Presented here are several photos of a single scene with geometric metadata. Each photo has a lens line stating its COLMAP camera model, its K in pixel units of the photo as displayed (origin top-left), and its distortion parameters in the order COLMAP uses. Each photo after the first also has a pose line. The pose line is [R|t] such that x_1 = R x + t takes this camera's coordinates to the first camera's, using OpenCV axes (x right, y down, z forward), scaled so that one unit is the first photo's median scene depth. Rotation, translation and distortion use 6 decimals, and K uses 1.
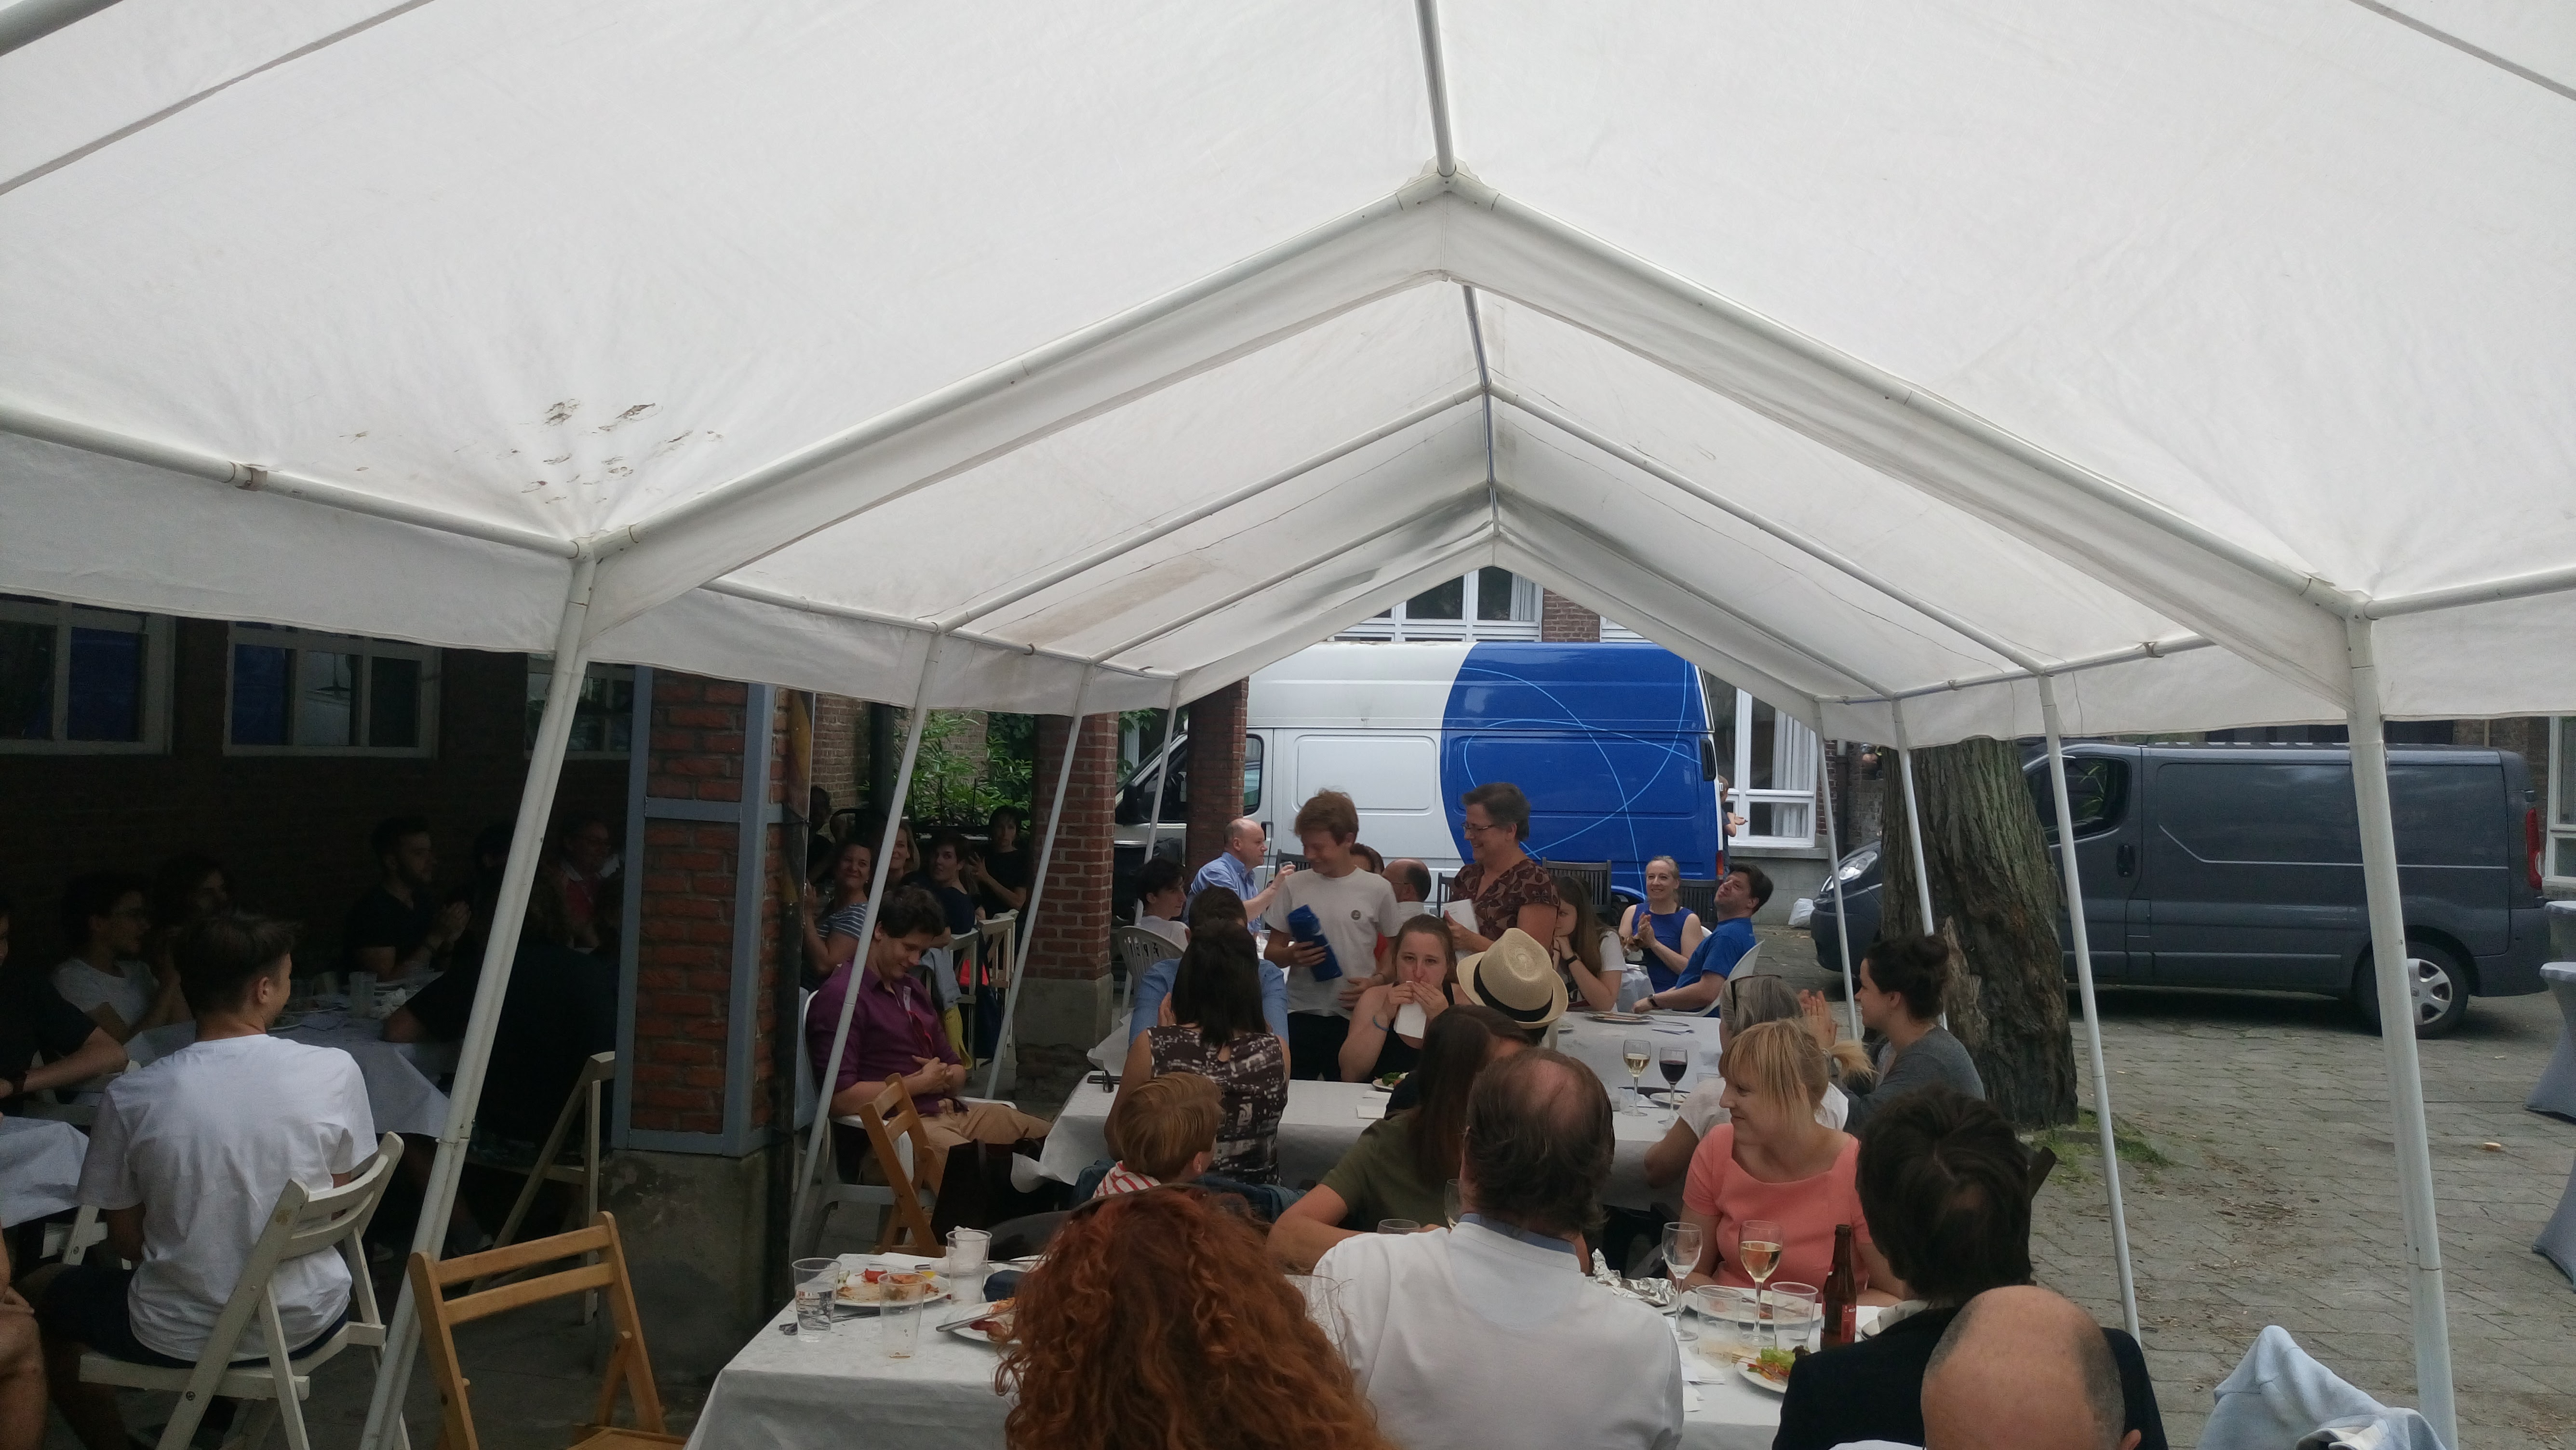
lens RADIAL K [[2034.2, 0, 1301.9], [0, 2034.2, 742.4], [0, 0, 1]] dist [-0.003886, 0.002430]
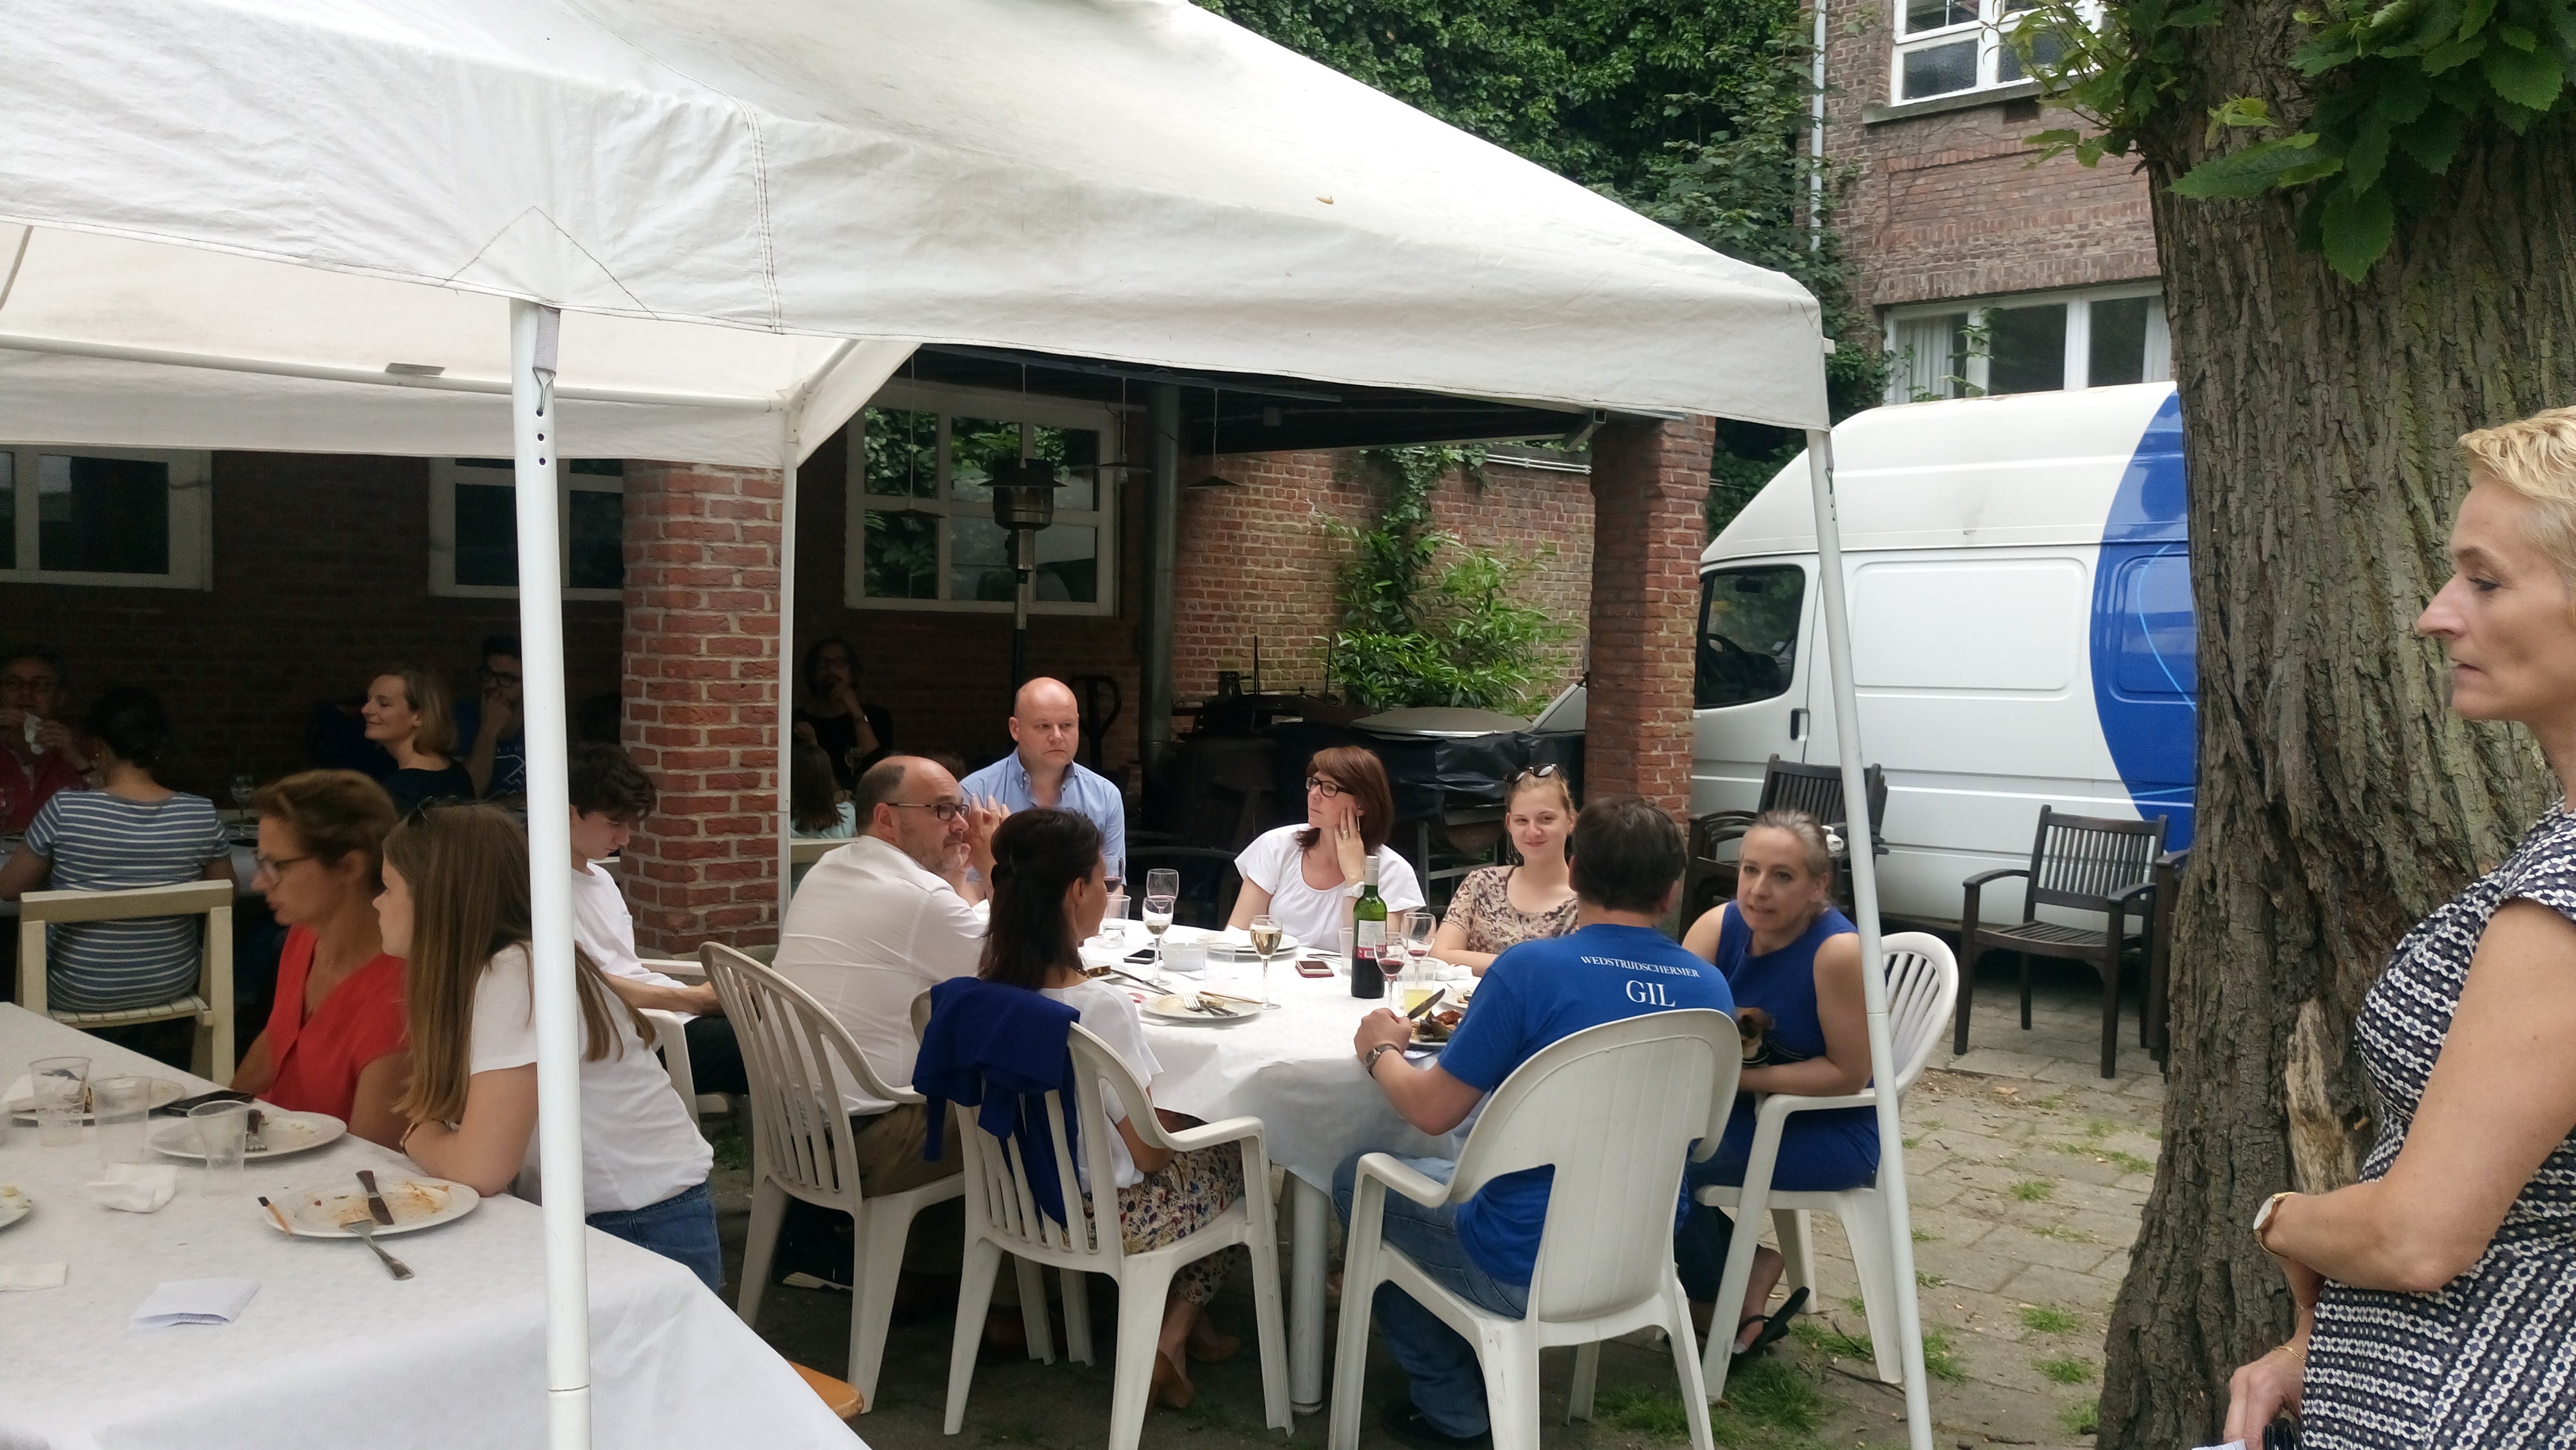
lens RADIAL K [[2034.2, 0, 1301.9], [0, 2034.2, 742.4], [0, 0, 1]] dist [-0.003886, 0.002430]
pose [[0.749685, 0.025426, -0.661306, 0.716278], [0.005096, 0.999010, 0.044187, 0.059263], [0.661775, -0.036496, 0.748813, 1.203880]]
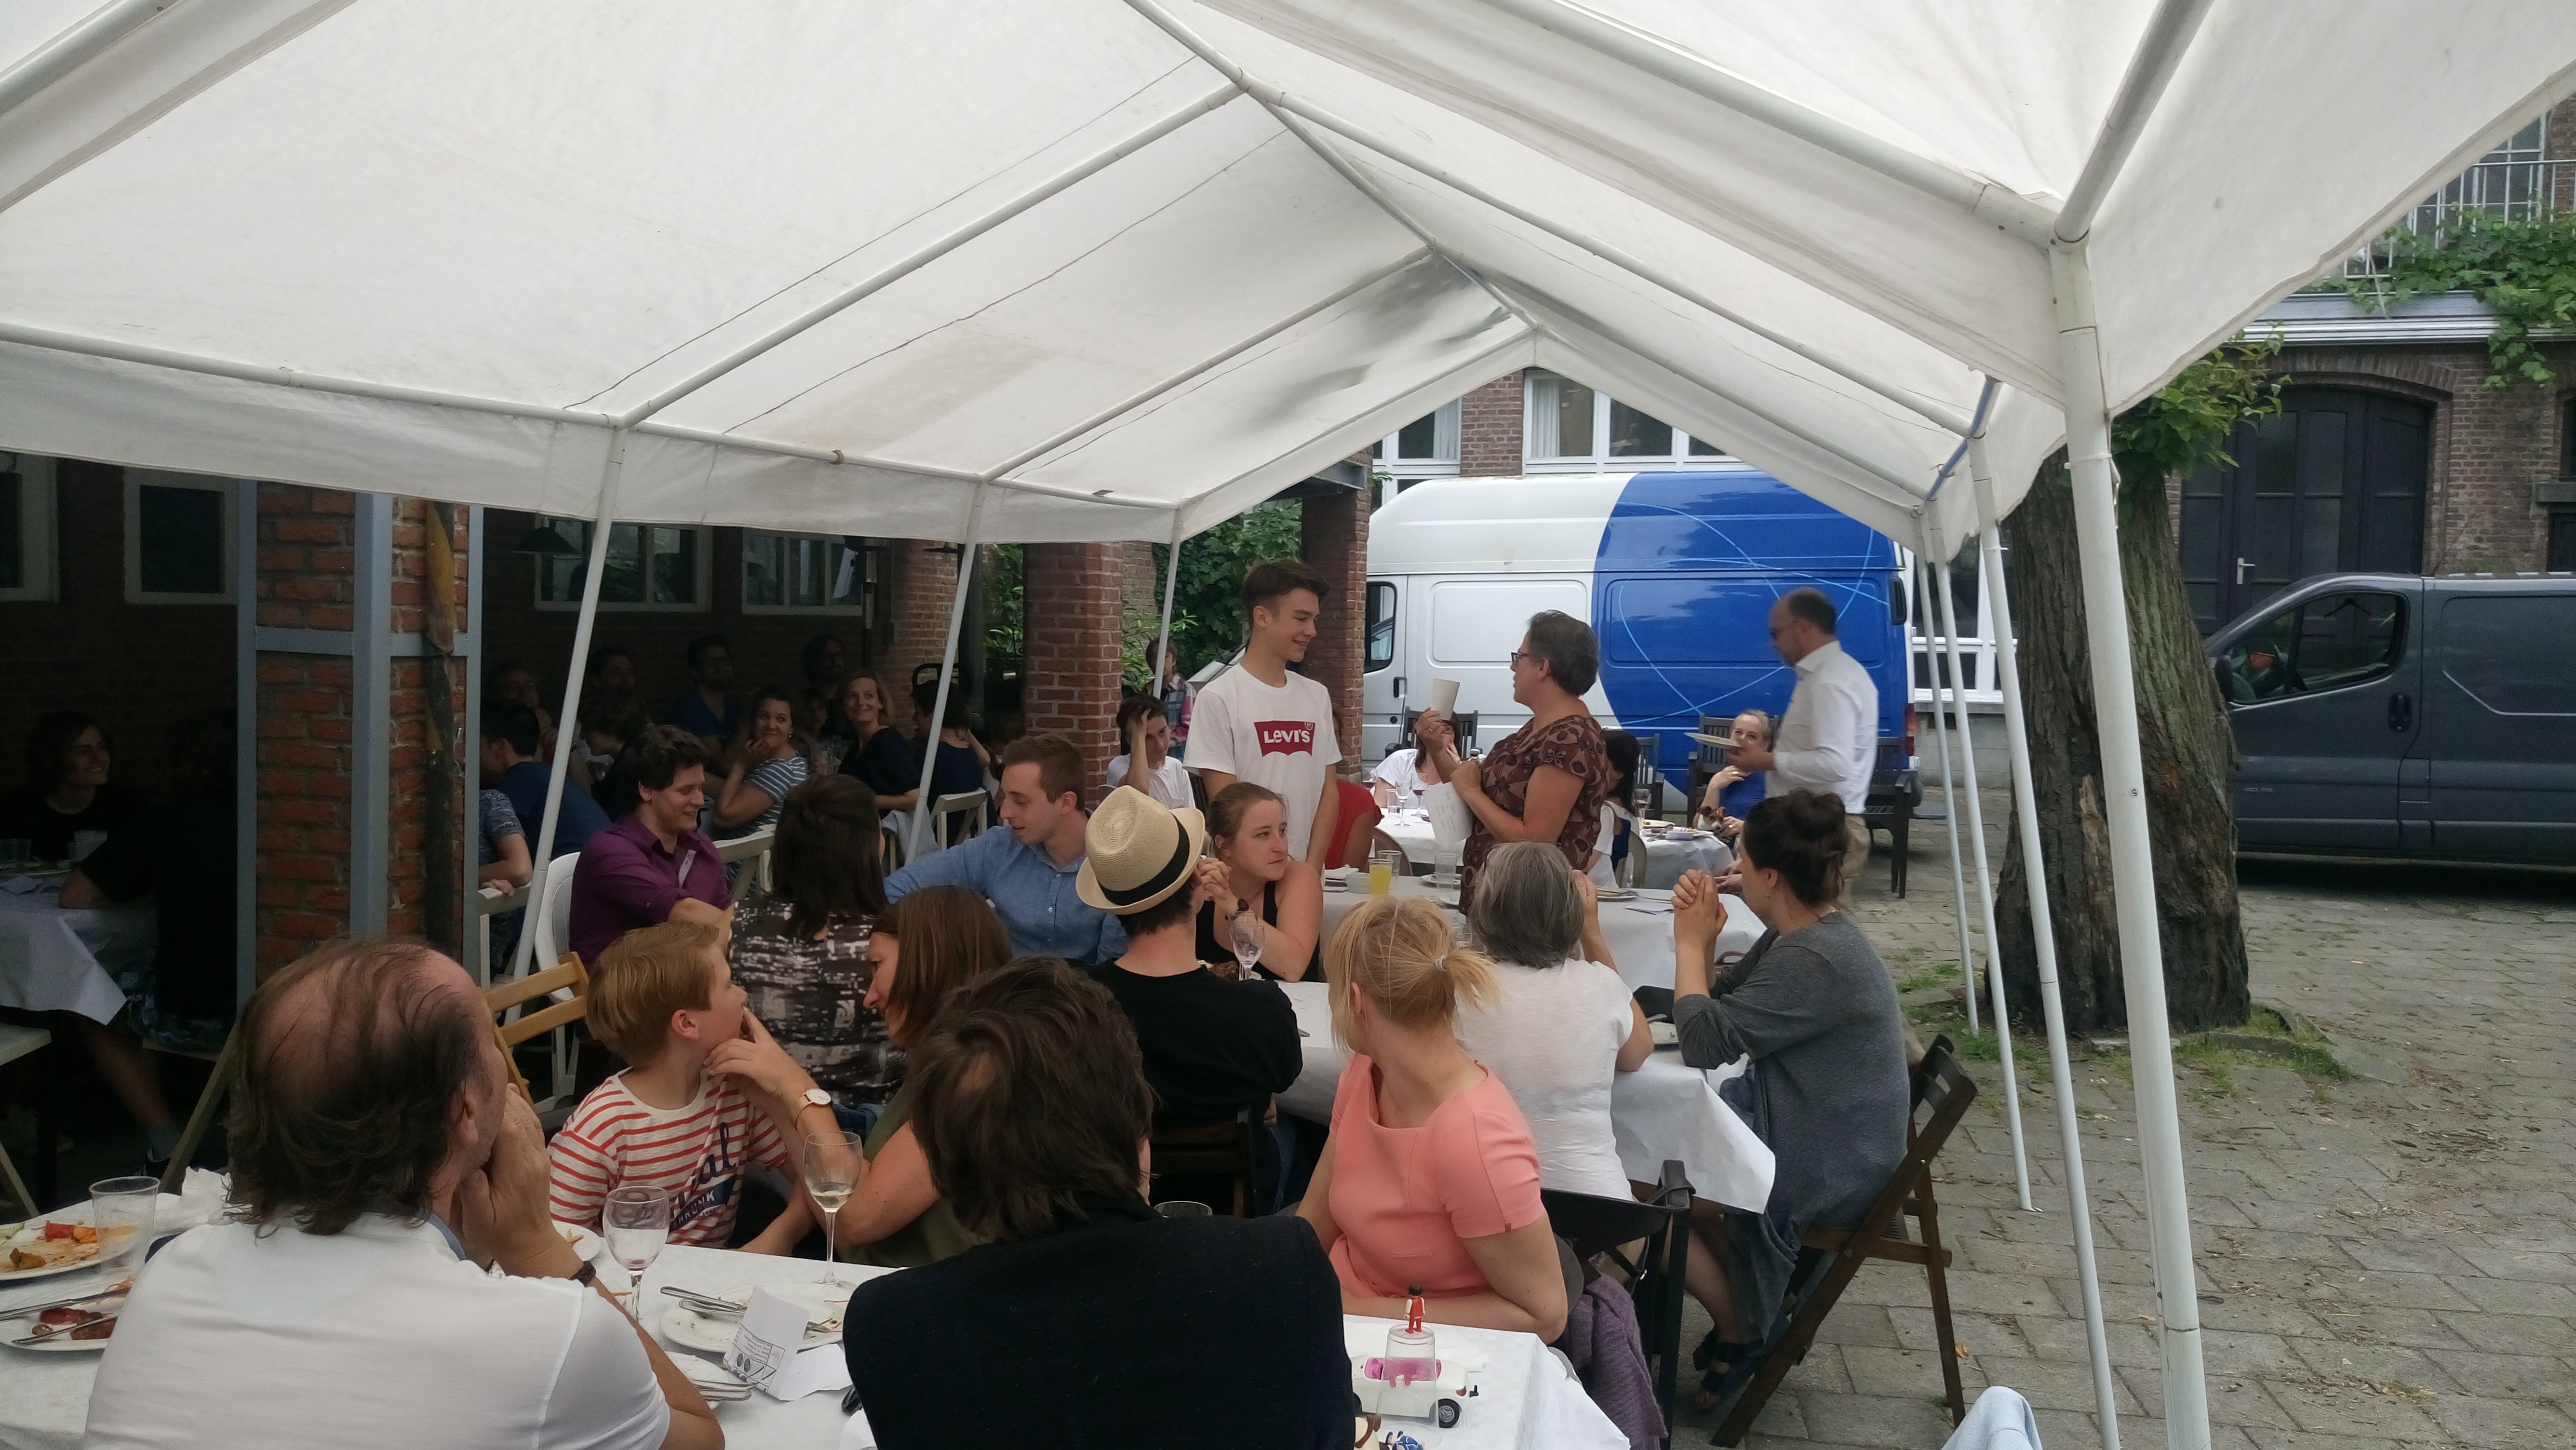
lens RADIAL K [[2034.2, 0, 1301.9], [0, 2034.2, 742.4], [0, 0, 1]] dist [-0.003886, 0.002430]
pose [[0.985907, -0.002254, -0.167278, 0.249950], [0.013110, 0.997875, 0.063821, 0.026659], [0.166779, -0.065114, 0.983842, 0.232557]]
